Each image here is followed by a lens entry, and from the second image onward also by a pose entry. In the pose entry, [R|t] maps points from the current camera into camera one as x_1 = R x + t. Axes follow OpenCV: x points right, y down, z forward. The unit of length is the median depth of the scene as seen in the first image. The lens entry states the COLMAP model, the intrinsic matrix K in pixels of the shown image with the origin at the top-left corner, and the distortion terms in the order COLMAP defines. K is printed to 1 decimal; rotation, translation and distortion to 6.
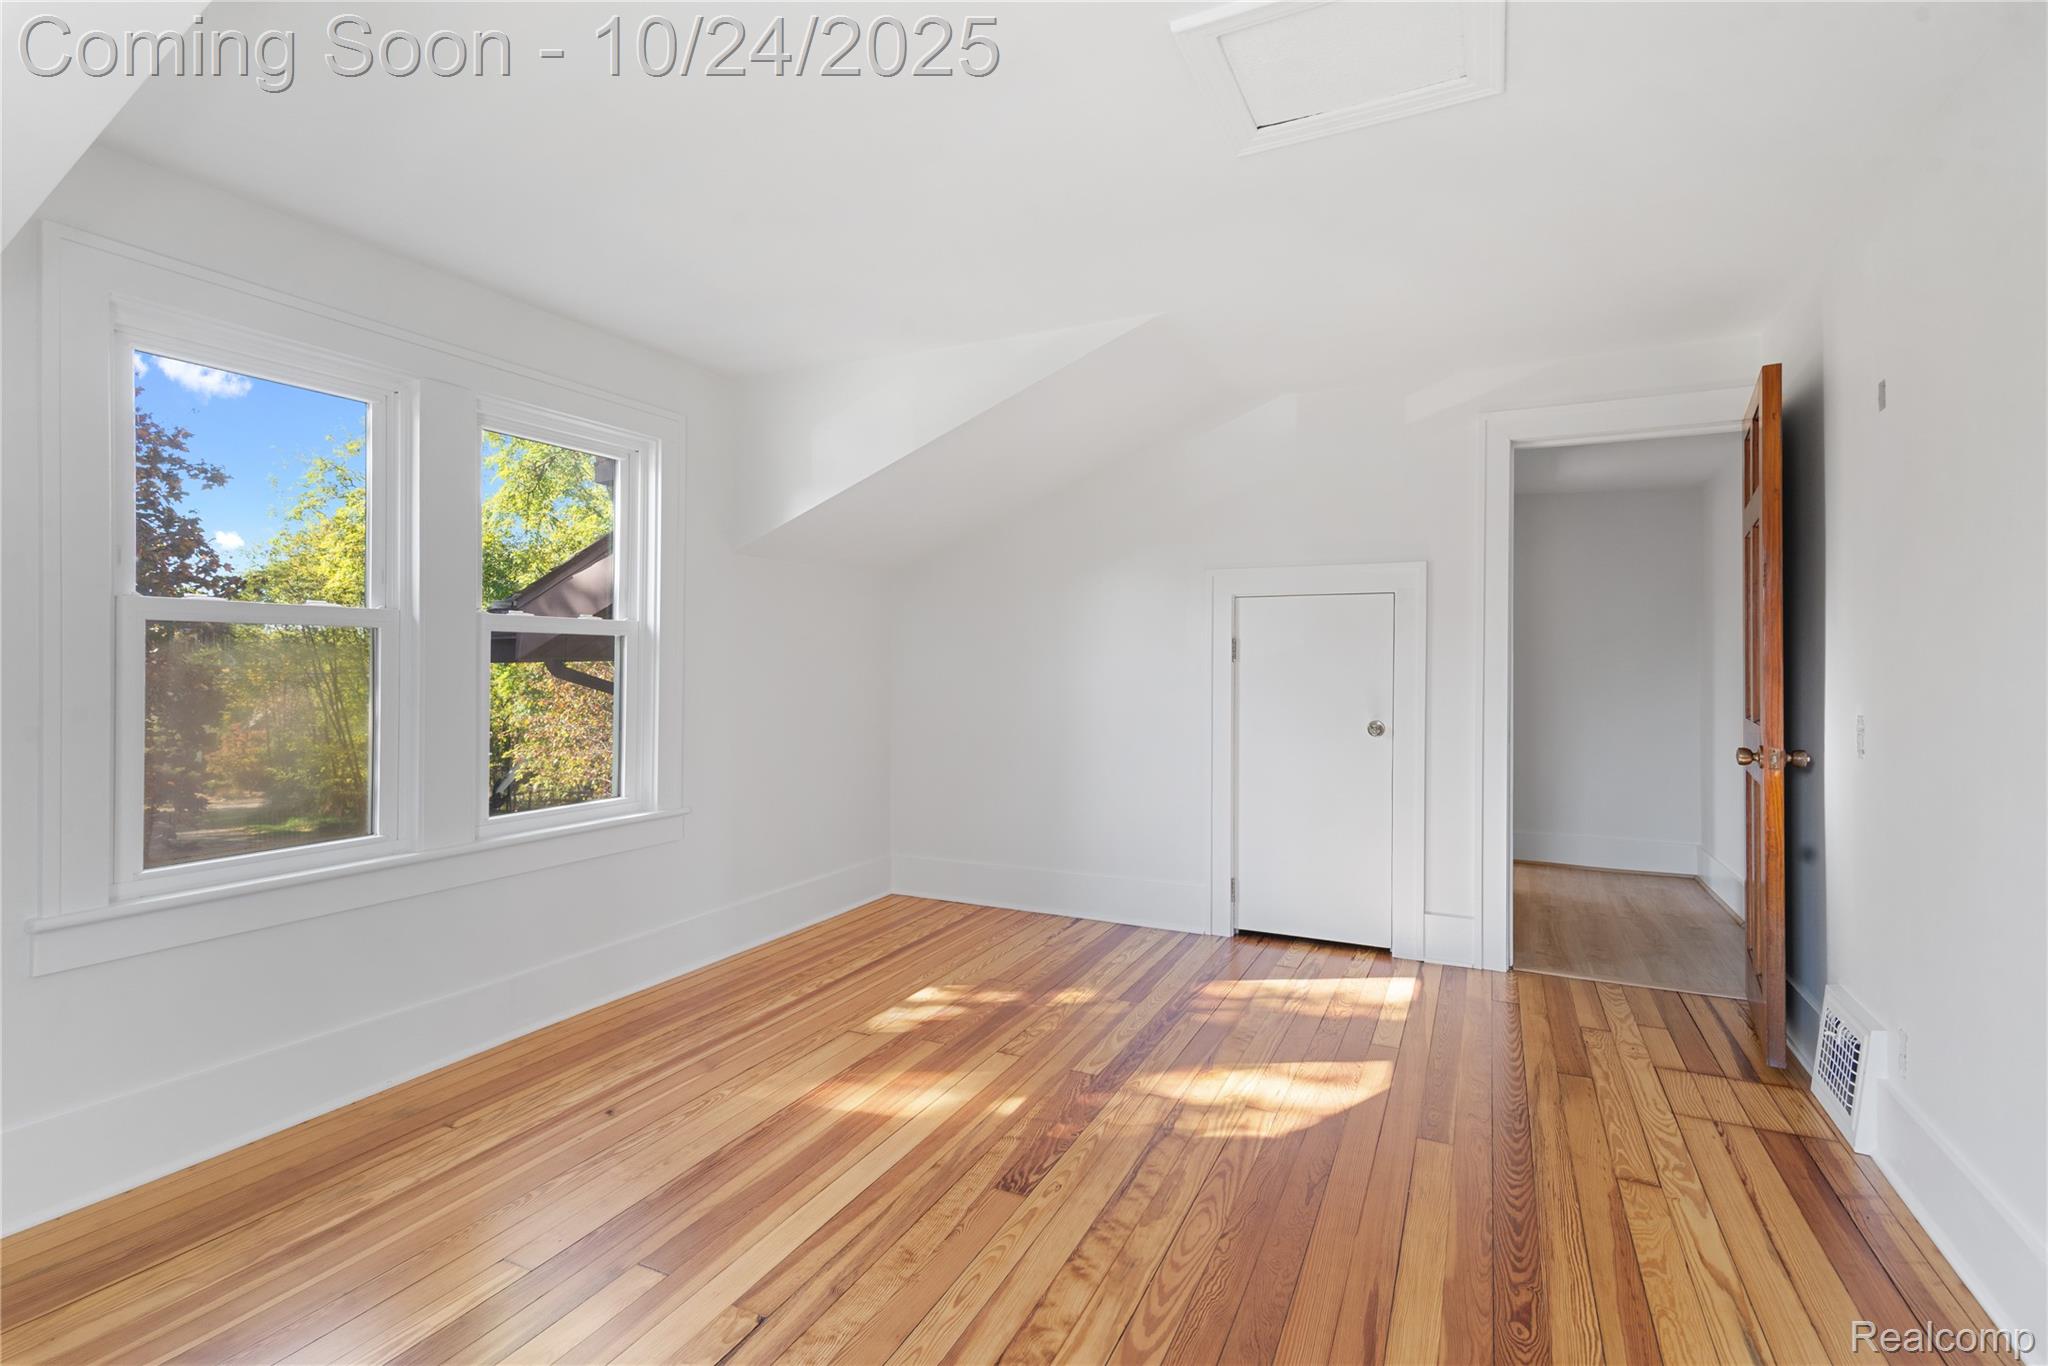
lens RADIAL K [[942.9, 0, 1020.9], [0, 942.9, 666.6], [0, 0, 1]] dist [0.015665, 0.000204]
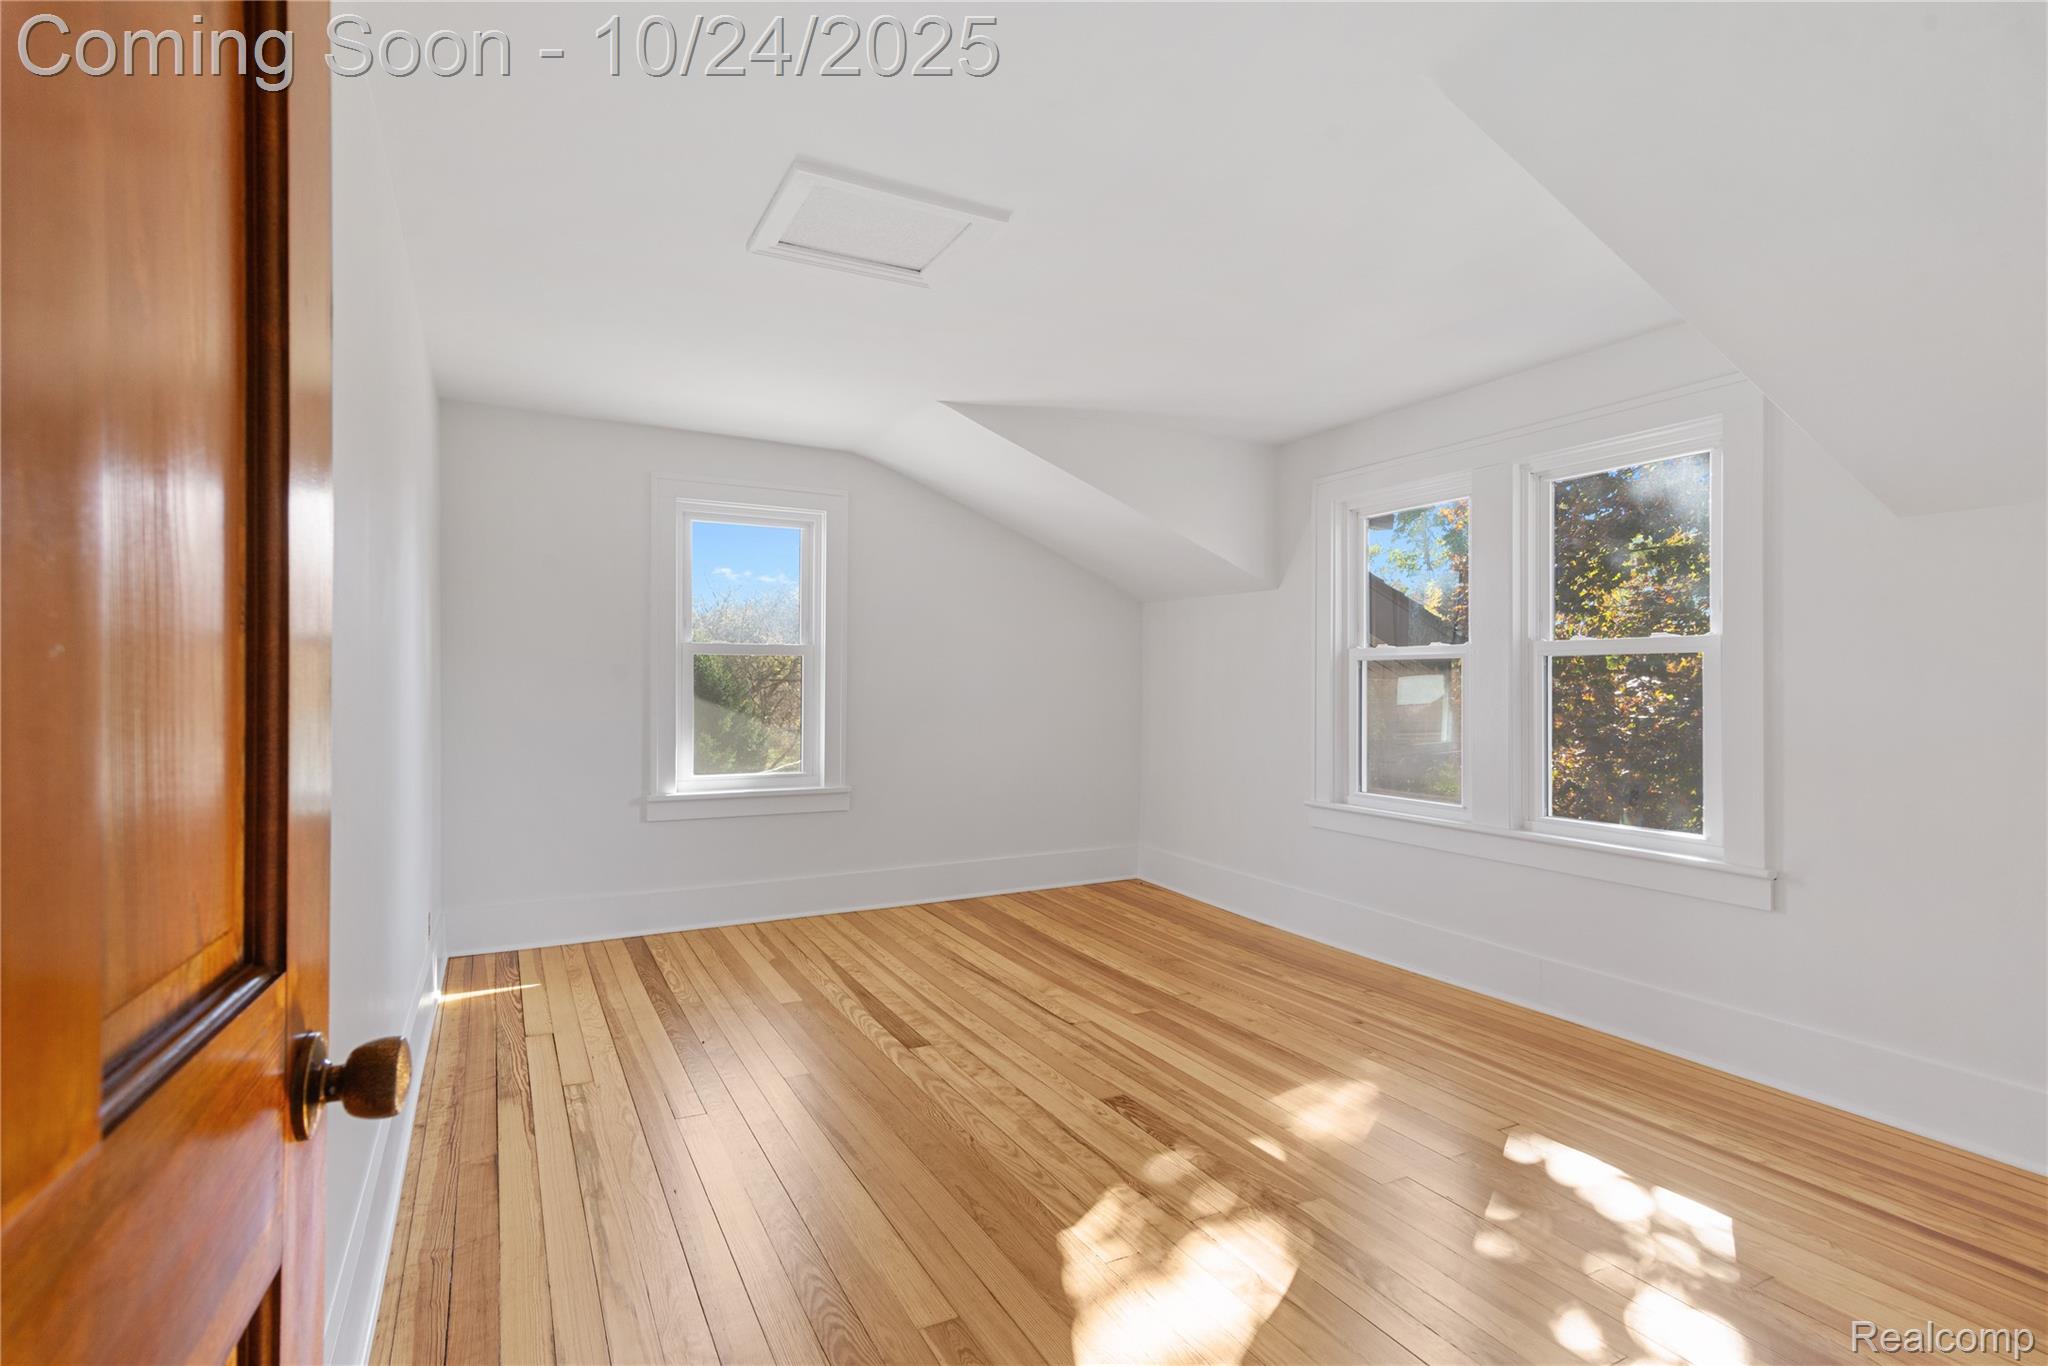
lens RADIAL K [[1035.0, 0, 1024.3], [0, 1035.0, 682.5], [0, 0, 1]] dist [0.020150, 0.000444]
pose [[-0.583566, -0.006254, -0.812042, 1.031764], [-0.009705, 0.999953, -0.000727, 0.002326], [0.812008, 0.007457, -0.583599, 1.486072]]
